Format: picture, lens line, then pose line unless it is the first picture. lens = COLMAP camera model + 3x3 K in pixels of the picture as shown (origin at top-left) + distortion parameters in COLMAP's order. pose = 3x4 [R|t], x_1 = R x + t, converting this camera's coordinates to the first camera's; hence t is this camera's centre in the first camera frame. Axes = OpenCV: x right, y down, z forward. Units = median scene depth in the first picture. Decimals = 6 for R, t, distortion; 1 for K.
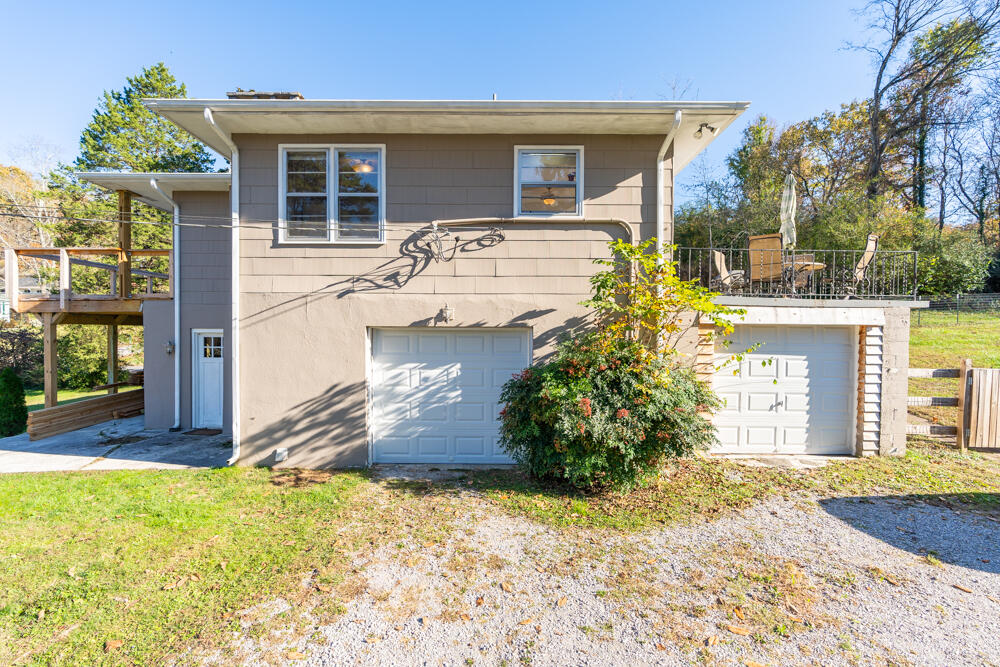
lens RADIAL K [[454.0, 0, 498.9], [0, 454.0, 340.3], [0, 0, 1]] dist [-0.011384, 0.003200]
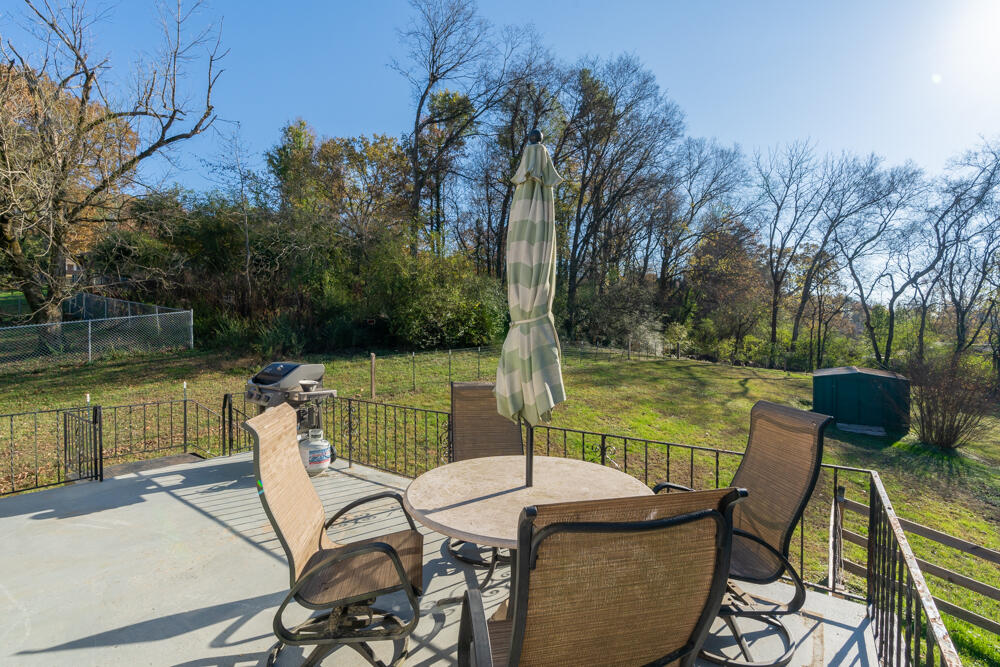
lens RADIAL K [[454.0, 0, 497.8], [0, 454.0, 340.6], [0, 0, 1]] dist [-0.011384, 0.003200]
pose [[0.589623, -0.014578, 0.807547, 0.068915], [0.016716, 0.999843, 0.005844, -0.041488], [-0.807506, 0.010053, 0.589774, 0.148376]]
